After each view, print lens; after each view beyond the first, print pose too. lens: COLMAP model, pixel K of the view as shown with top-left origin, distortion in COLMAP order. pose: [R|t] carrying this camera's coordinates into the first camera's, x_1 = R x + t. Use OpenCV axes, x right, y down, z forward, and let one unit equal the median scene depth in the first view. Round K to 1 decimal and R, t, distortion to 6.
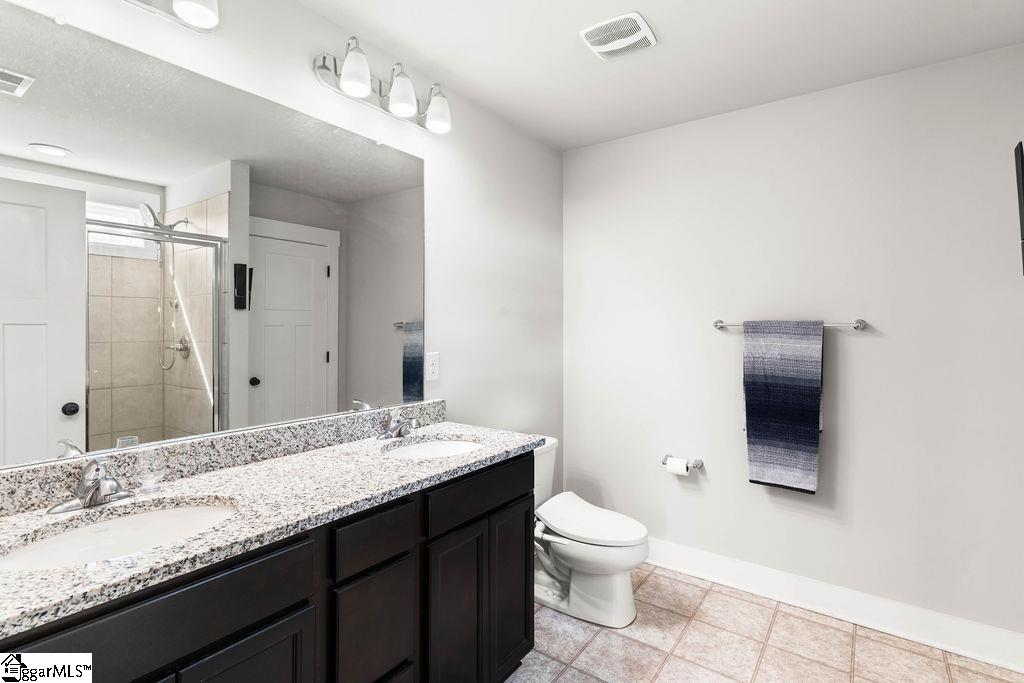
lens RADIAL K [[495.0, 0, 514.6], [0, 495.0, 336.5], [0, 0, 1]] dist [-0.001506, 0.001592]
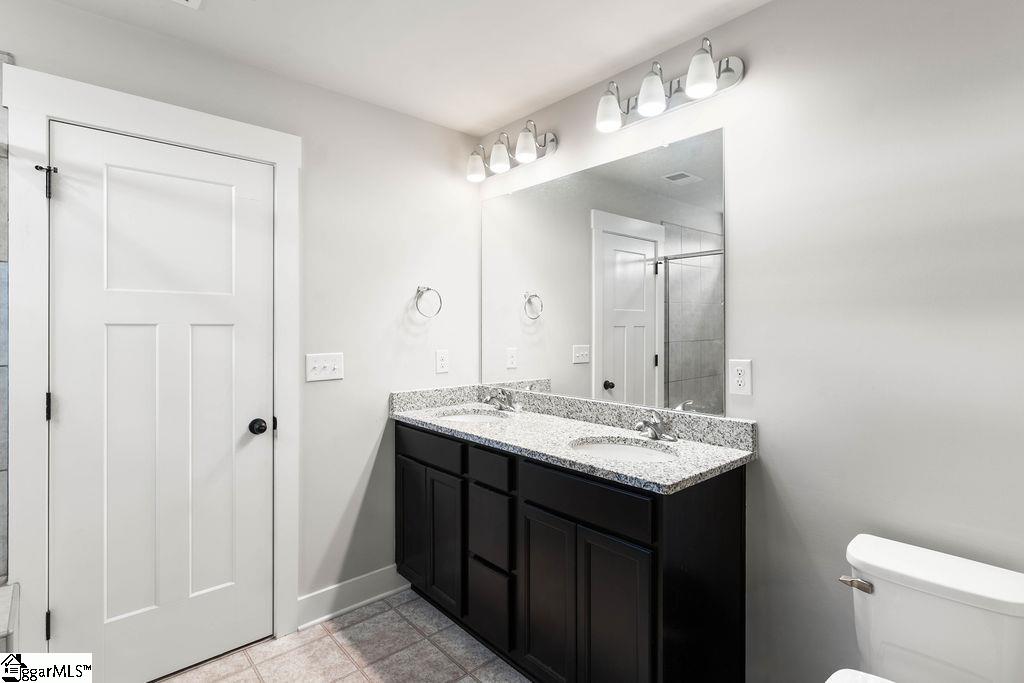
lens RADIAL K [[495.0, 0, 514.5], [0, 495.0, 333.9], [0, 0, 1]] dist [-0.001506, 0.001592]
pose [[-0.219430, 0.005386, -0.975613, 0.965599], [-0.017309, 0.999806, 0.009412, -0.013704], [0.975475, 0.018952, -0.219295, 1.153067]]
